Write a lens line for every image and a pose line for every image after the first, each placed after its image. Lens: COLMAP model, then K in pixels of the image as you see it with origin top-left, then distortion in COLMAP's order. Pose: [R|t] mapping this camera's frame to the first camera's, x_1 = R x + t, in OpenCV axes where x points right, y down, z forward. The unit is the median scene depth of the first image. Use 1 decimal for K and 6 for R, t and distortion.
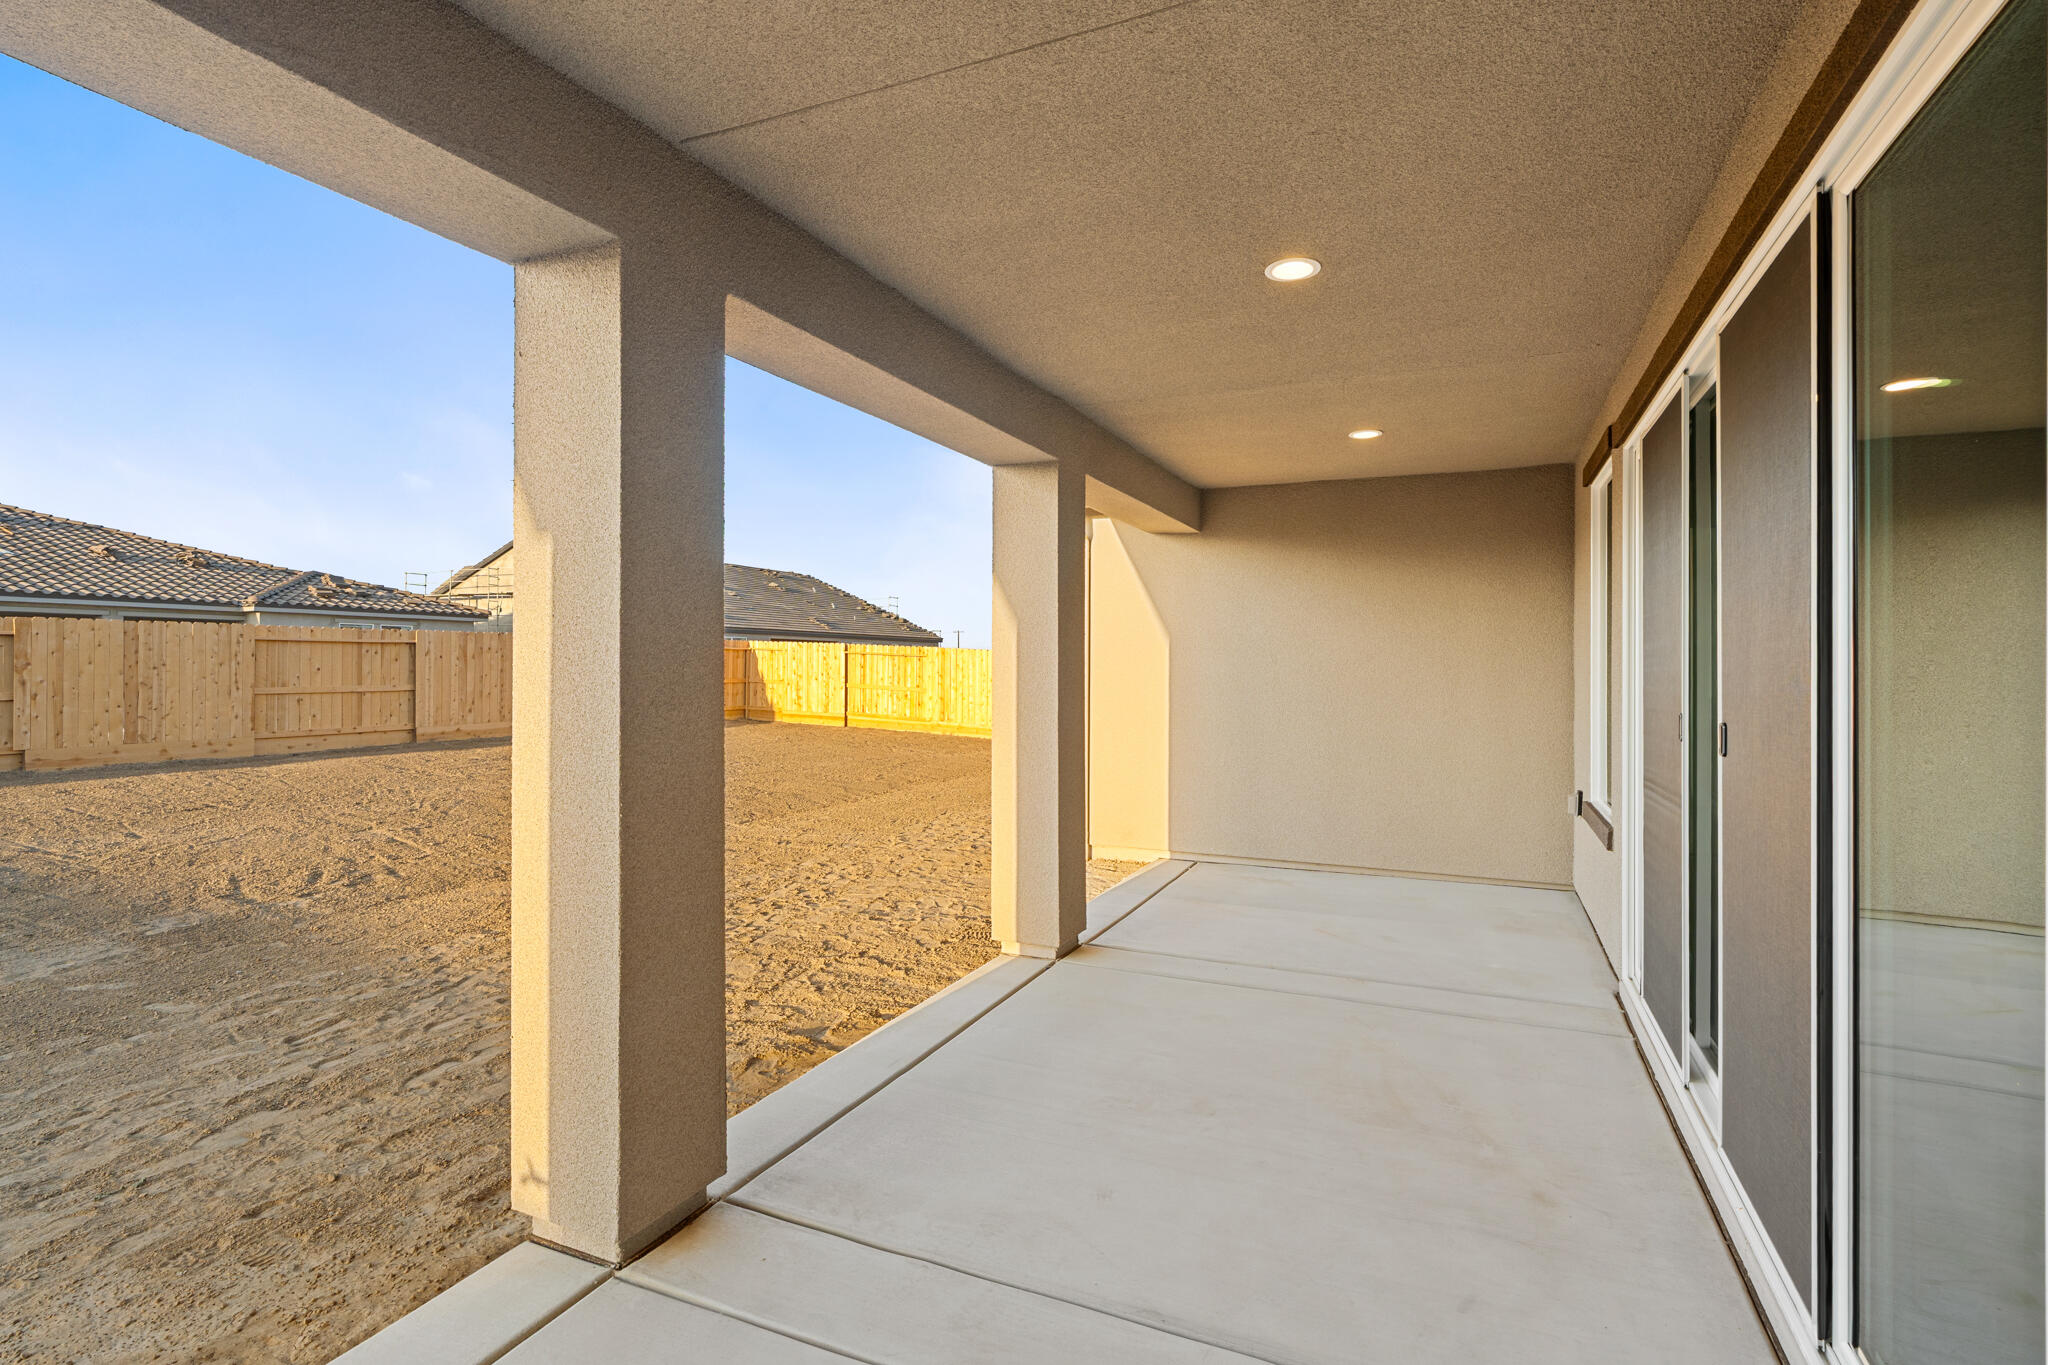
lens RADIAL K [[983.5, 0, 1028.0], [0, 983.5, 651.7], [0, 0, 1]] dist [-0.002227, 0.001460]
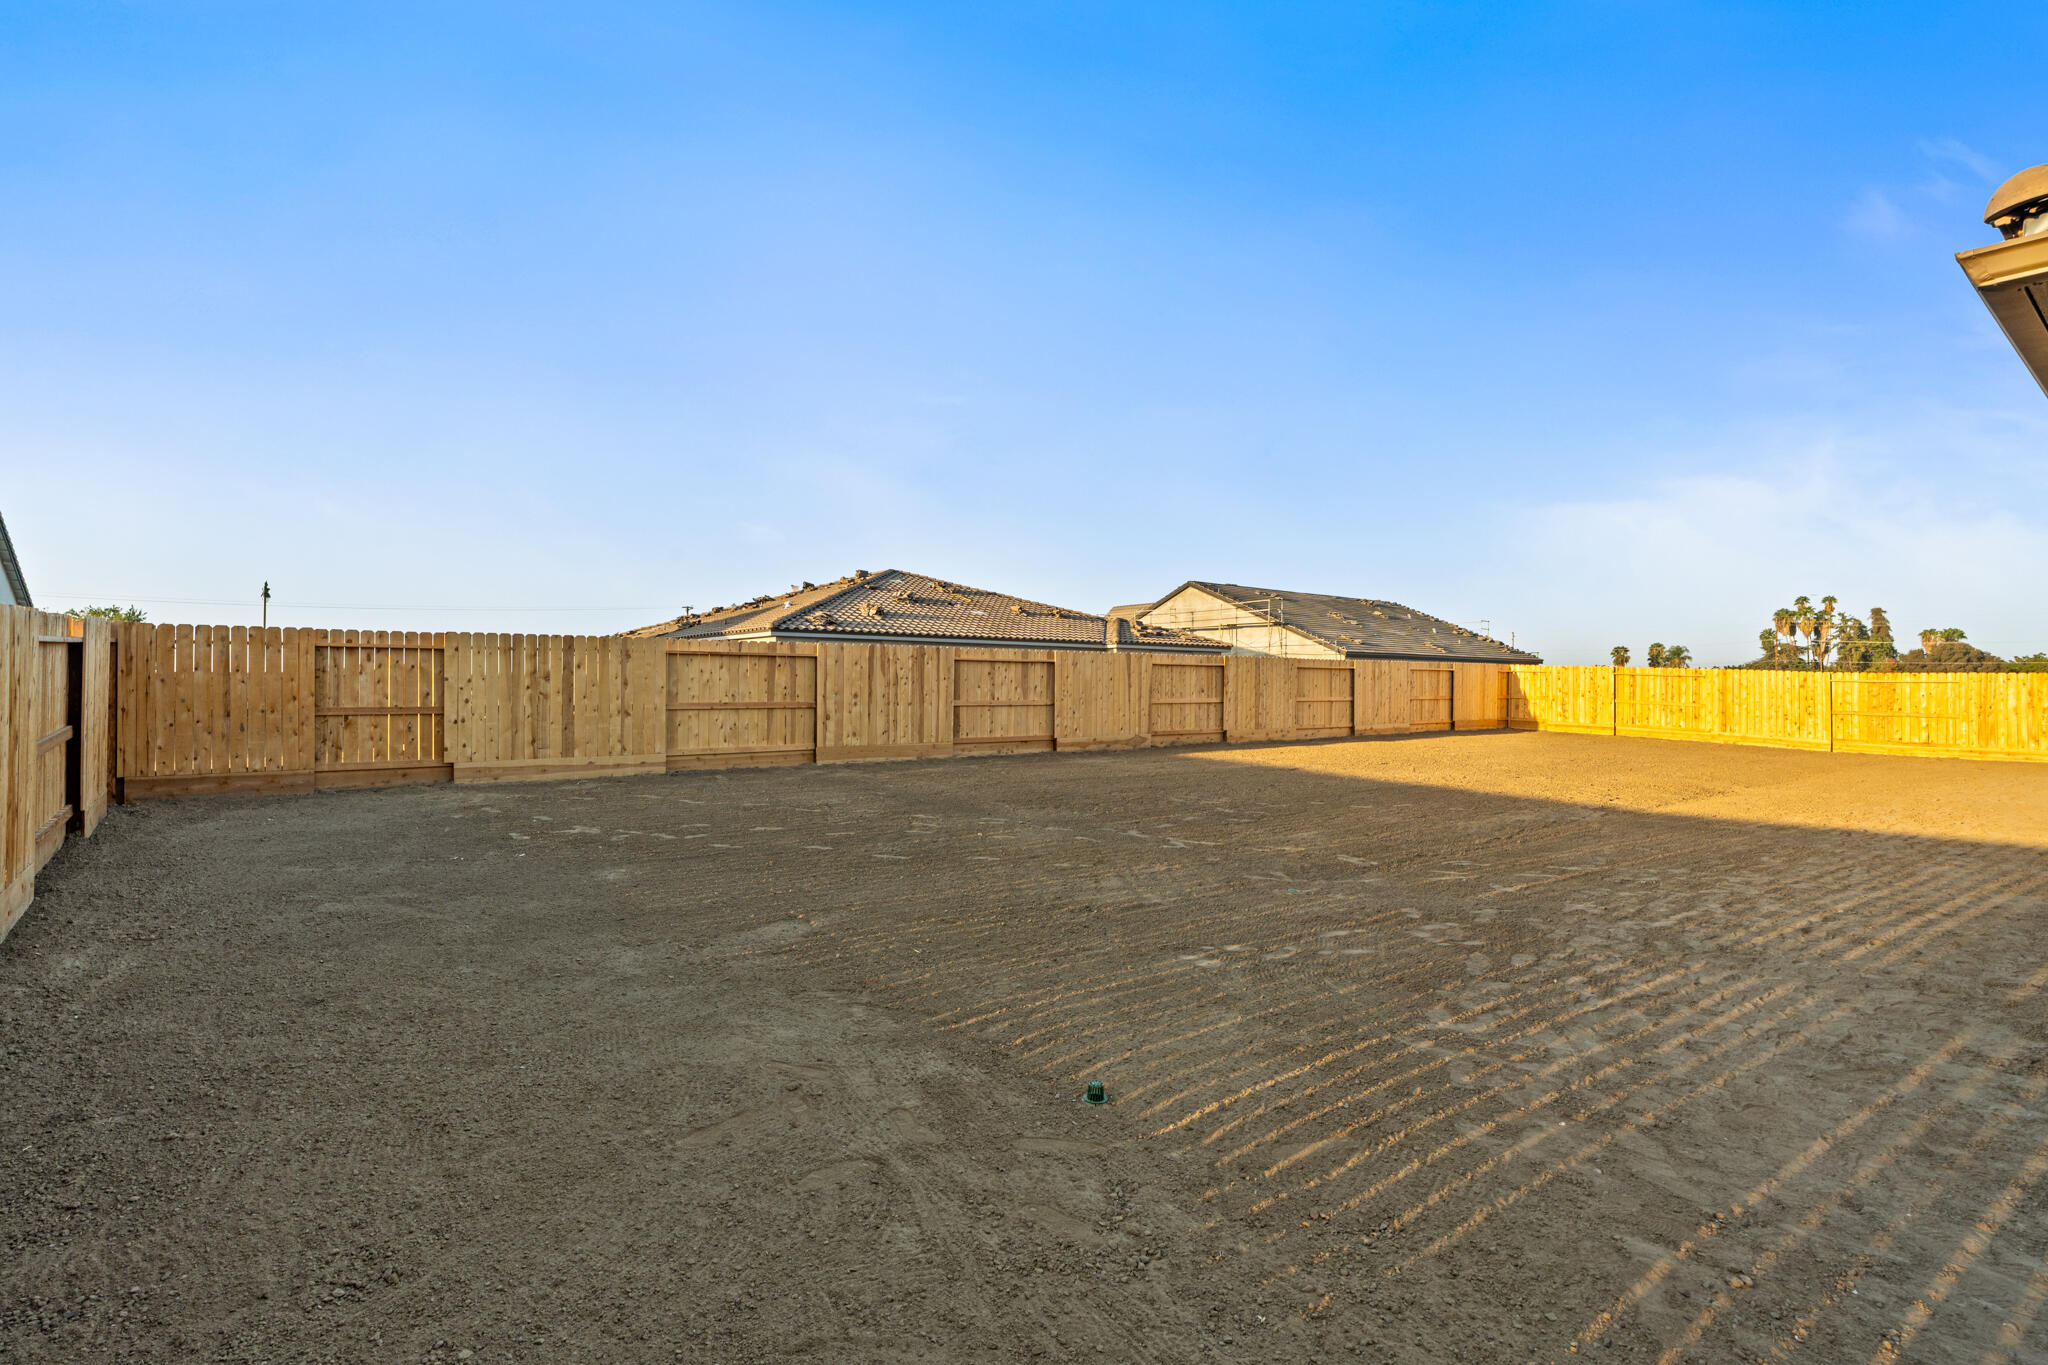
lens RADIAL K [[980.4, 0, 1028.1], [0, 980.4, 690.8], [0, 0, 1]] dist [-0.000956, 0.000605]
pose [[0.891536, 0.002171, -0.452944, -0.271908], [0.005470, 0.999864, 0.015560, -0.001430], [0.452916, -0.016350, 0.891403, -0.388273]]
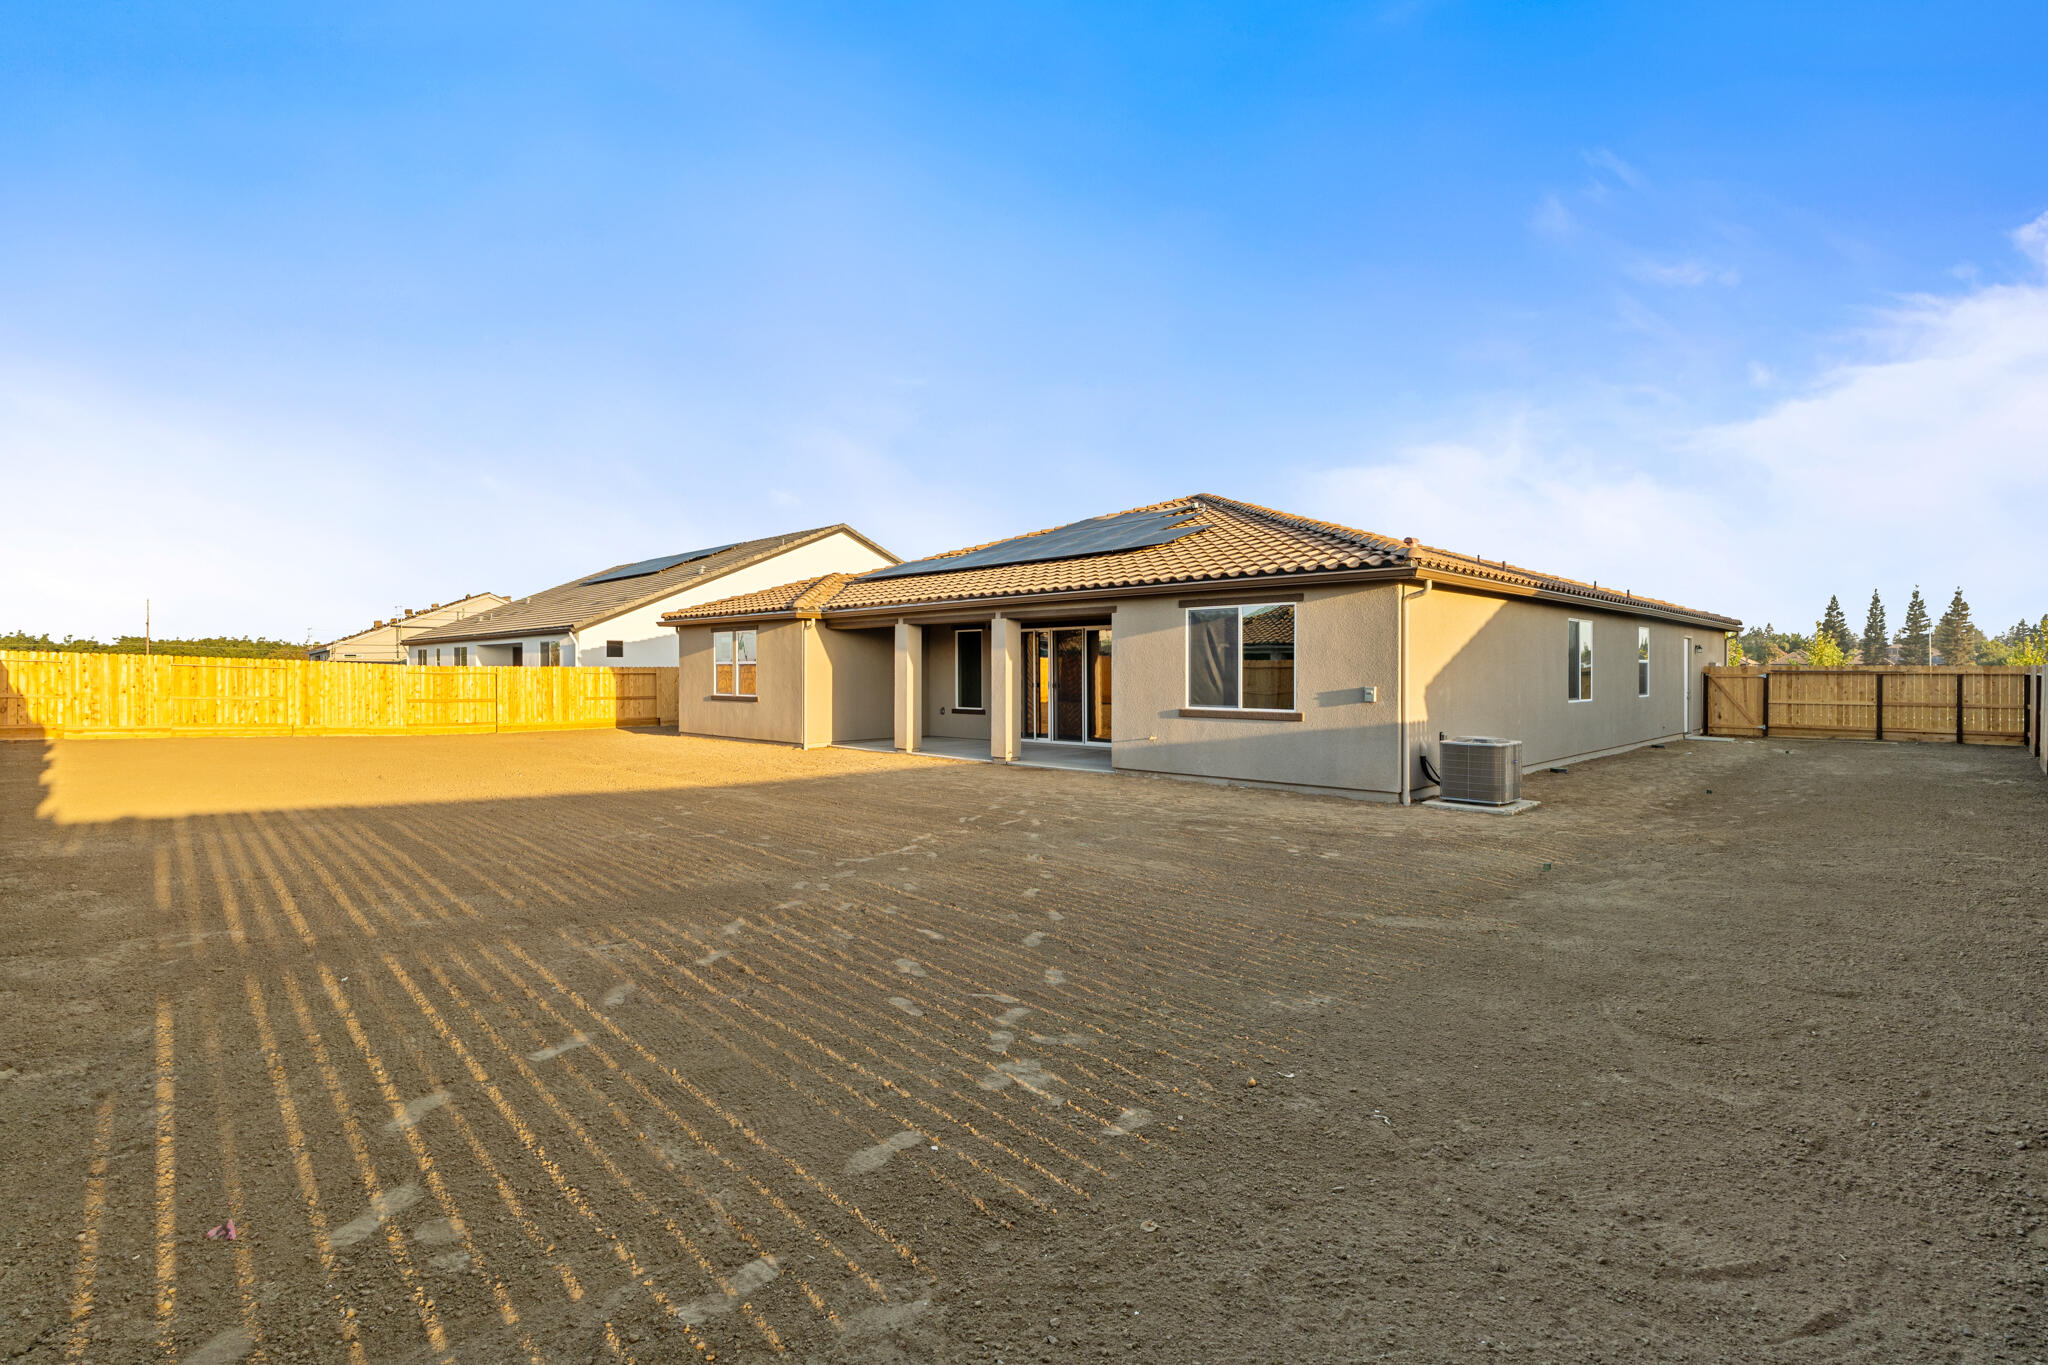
lens RADIAL K [[972.6, 0, 1027.7], [0, 972.6, 684.5], [0, 0, 1]] dist [-0.003222, 0.000111]
pose [[0.349024, -0.018518, 0.936931, -0.785464], [-0.010185, 0.999671, 0.023552, -0.010942], [-0.937058, -0.017763, 0.348720, -0.168750]]
